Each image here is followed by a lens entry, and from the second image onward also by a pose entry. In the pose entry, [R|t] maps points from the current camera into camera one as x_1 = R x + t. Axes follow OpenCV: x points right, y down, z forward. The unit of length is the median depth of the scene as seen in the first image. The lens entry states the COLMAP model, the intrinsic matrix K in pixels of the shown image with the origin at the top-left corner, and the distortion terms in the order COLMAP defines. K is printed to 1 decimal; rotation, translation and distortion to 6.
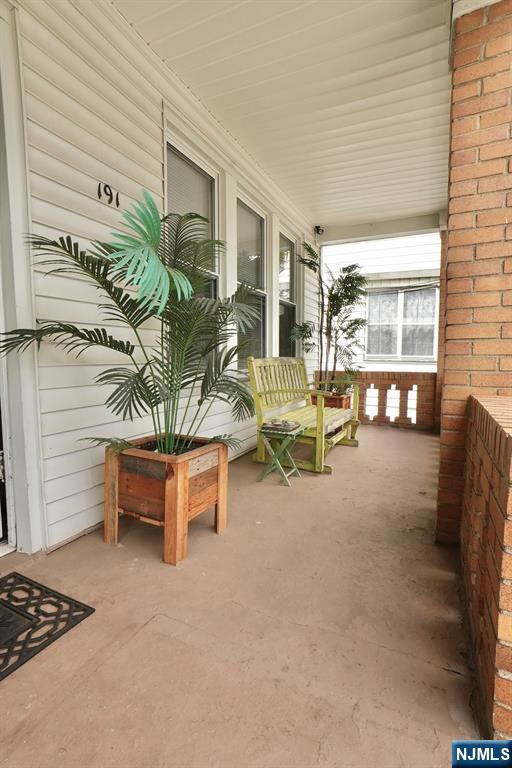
lens RADIAL K [[370.4, 0, 253.0], [0, 370.4, 391.5], [0, 0, 1]] dist [-0.005720, -0.000277]
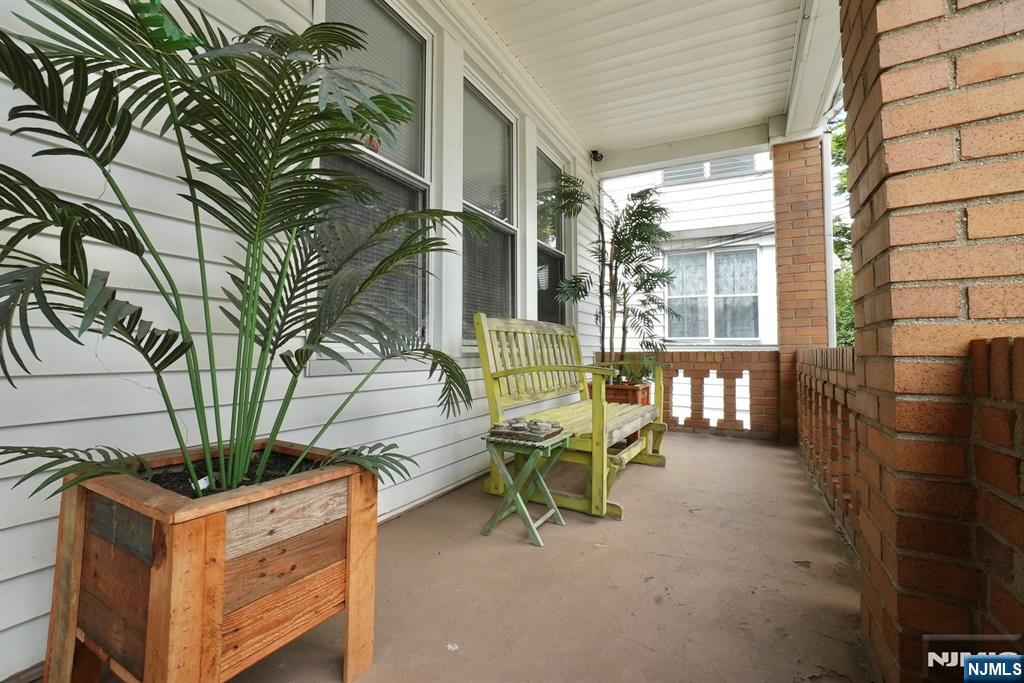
lens RADIAL K [[447.9, 0, 512.0], [0, 447.9, 341.5], [0, 0, 1]] dist [-0.051233, 0.019549]
pose [[0.999511, -0.000895, -0.031256, 0.071722], [-0.002725, 0.993296, -0.115568, 0.037483], [0.031150, 0.115597, 0.992808, 0.314106]]
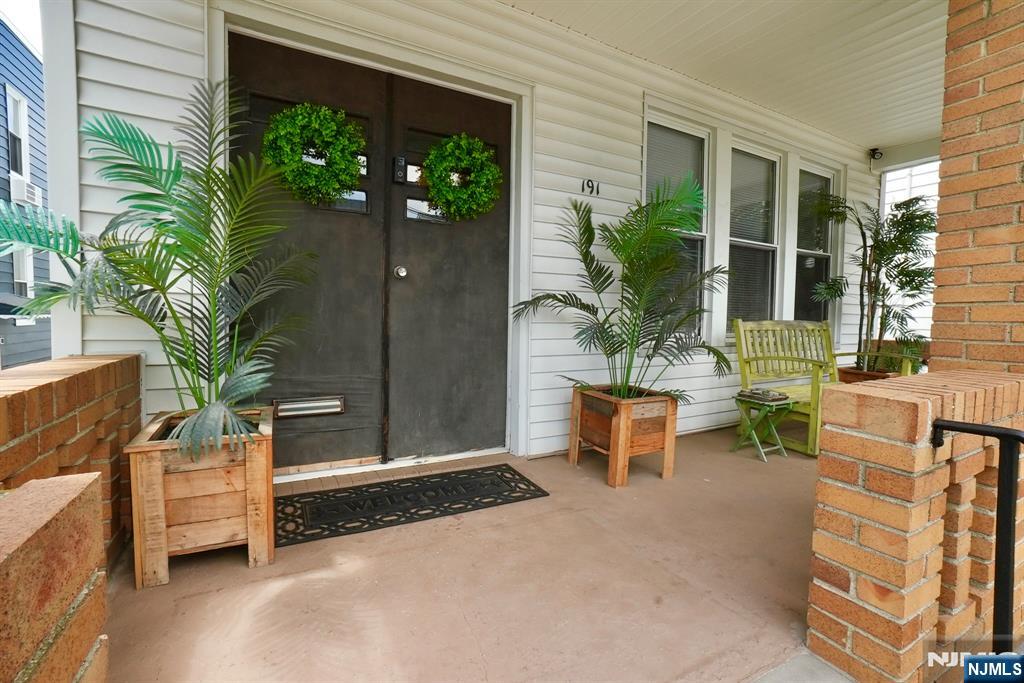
lens RADIAL K [[447.9, 0, 512.0], [0, 447.9, 341.5], [0, 0, 1]] dist [-0.051233, 0.019549]
pose [[0.812802, 0.047665, -0.580586, 0.189261], [-0.069659, 0.997448, -0.015633, 0.019975], [0.578360, 0.053149, 0.814049, -0.227743]]
